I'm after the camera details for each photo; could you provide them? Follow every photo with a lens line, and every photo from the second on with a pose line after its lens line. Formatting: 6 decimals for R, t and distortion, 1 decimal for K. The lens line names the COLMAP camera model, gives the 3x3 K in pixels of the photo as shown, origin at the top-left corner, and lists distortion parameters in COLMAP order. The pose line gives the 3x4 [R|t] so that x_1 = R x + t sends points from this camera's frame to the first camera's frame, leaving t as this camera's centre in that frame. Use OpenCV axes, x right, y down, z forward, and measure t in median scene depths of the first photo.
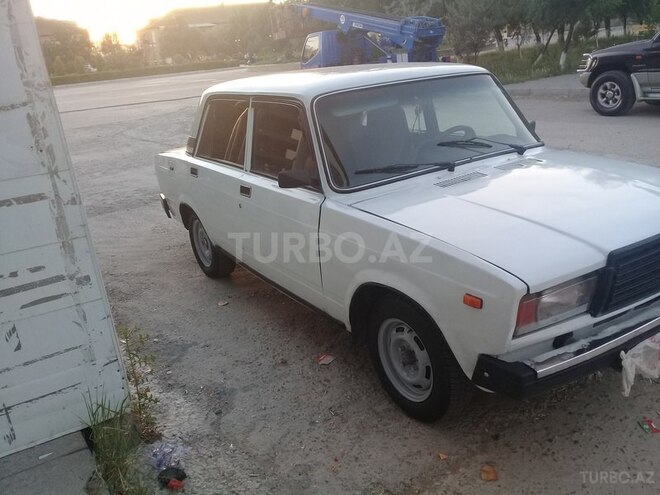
lens RADIAL K [[615.9, 0, 330.0], [0, 615.9, 247.5], [0, 0, 1]] dist [0.007234, -0.004817]
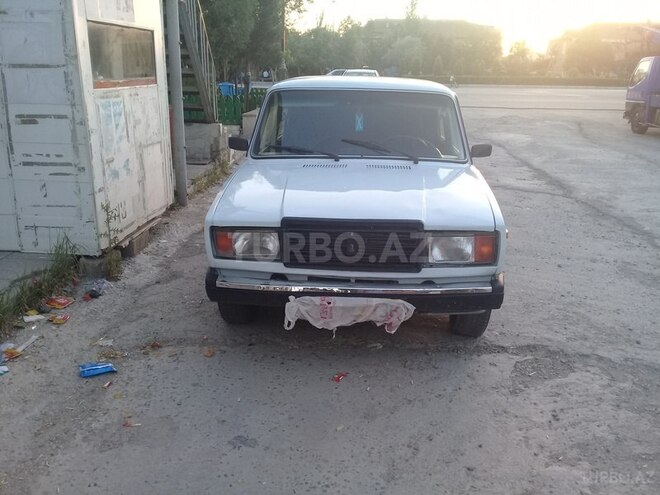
lens RADIAL K [[615.9, 0, 330.0], [0, 615.9, 247.5], [0, 0, 1]] dist [0.007234, -0.004817]
pose [[0.805652, 0.264840, -0.529891, 1.193406], [-0.271492, 0.960100, 0.067078, -0.044108], [0.526513, 0.089820, 0.845409, -0.098374]]
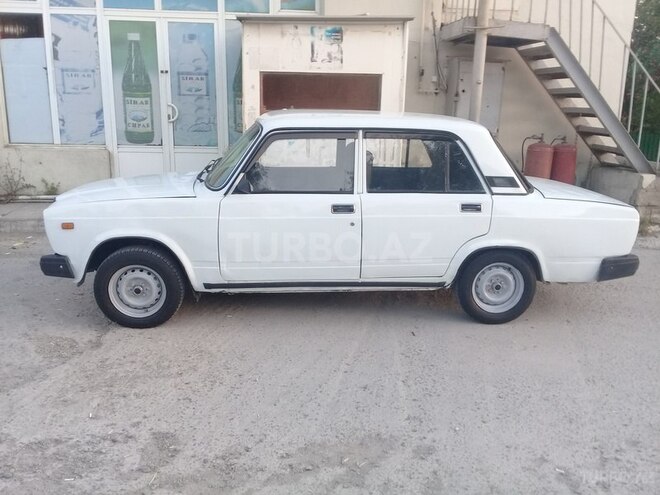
lens RADIAL K [[615.9, 0, 330.0], [0, 615.9, 247.5], [0, 0, 1]] dist [0.007234, -0.004817]
pose [[-0.468043, 0.289278, -0.835018, 1.860529], [-0.251434, 0.862259, 0.439649, -0.940001], [0.847182, 0.415726, -0.330840, 2.381123]]
